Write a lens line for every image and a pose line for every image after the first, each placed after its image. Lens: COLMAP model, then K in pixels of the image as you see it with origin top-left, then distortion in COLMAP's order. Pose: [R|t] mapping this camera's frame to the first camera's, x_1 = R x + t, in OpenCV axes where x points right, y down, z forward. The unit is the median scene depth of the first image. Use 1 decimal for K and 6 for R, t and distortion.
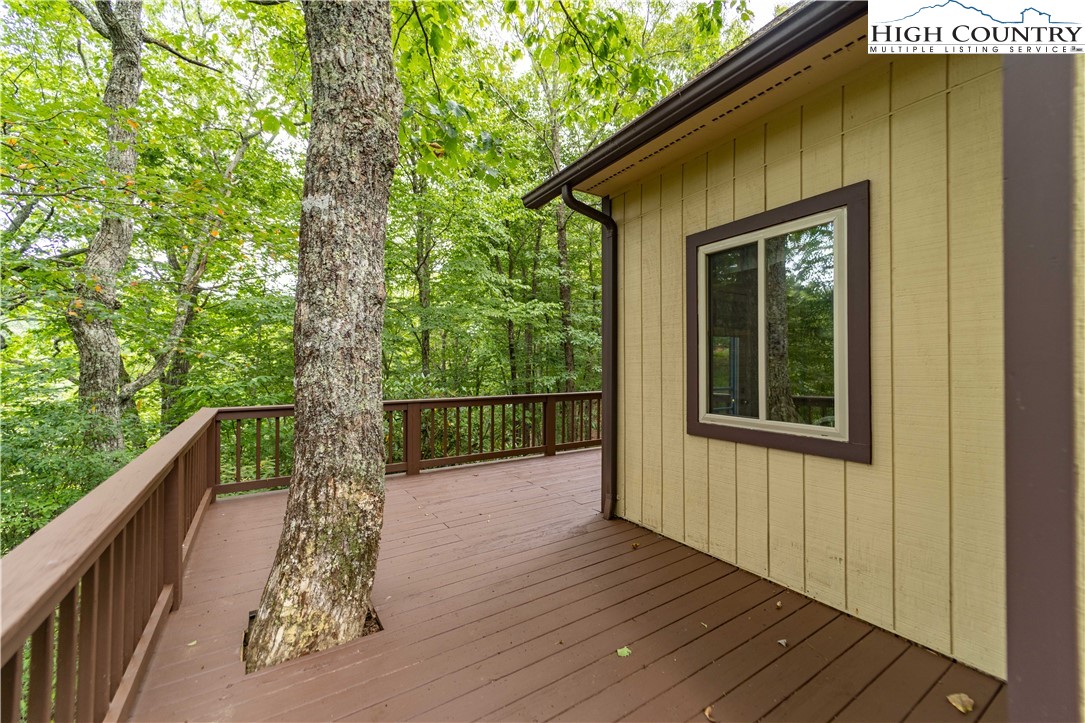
lens RADIAL K [[434.6, 0, 544.2], [0, 434.6, 363.9], [0, 0, 1]] dist [-0.000400, -0.000277]
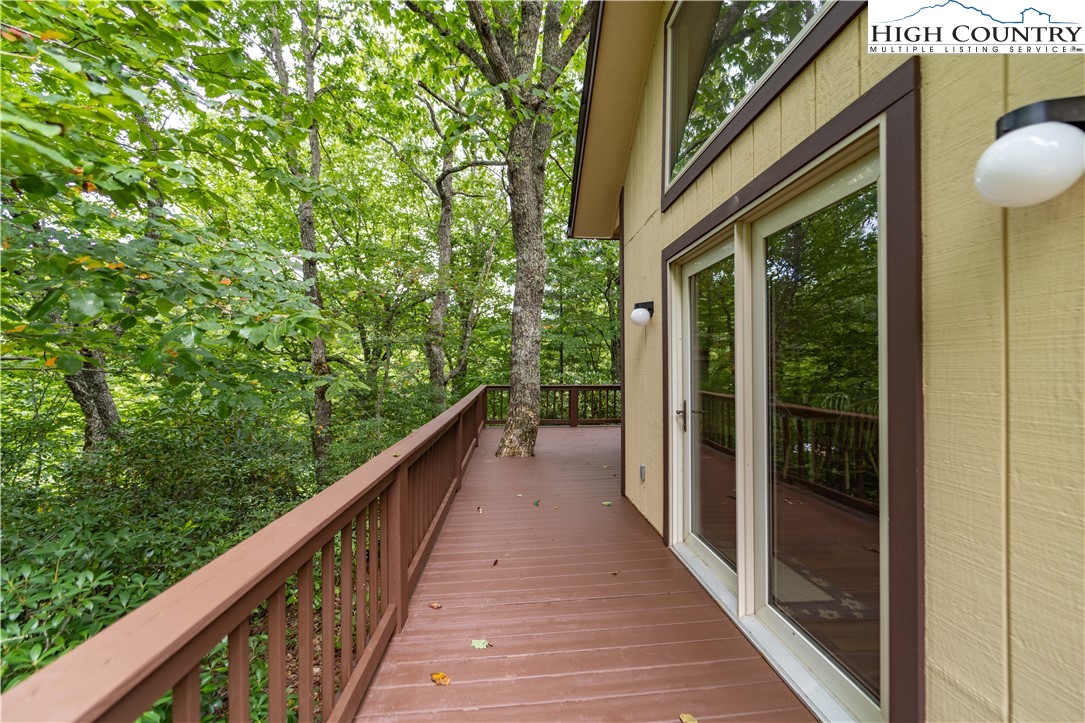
lens RADIAL K [[434.6, 0, 544.2], [0, 434.6, 363.9], [0, 0, 1]] dist [-0.000400, -0.000277]
pose [[0.891447, 0.005798, -0.453087, 0.923932], [-0.003446, 0.999976, 0.006016, -0.028685], [0.453111, -0.003802, 0.891446, -1.452397]]
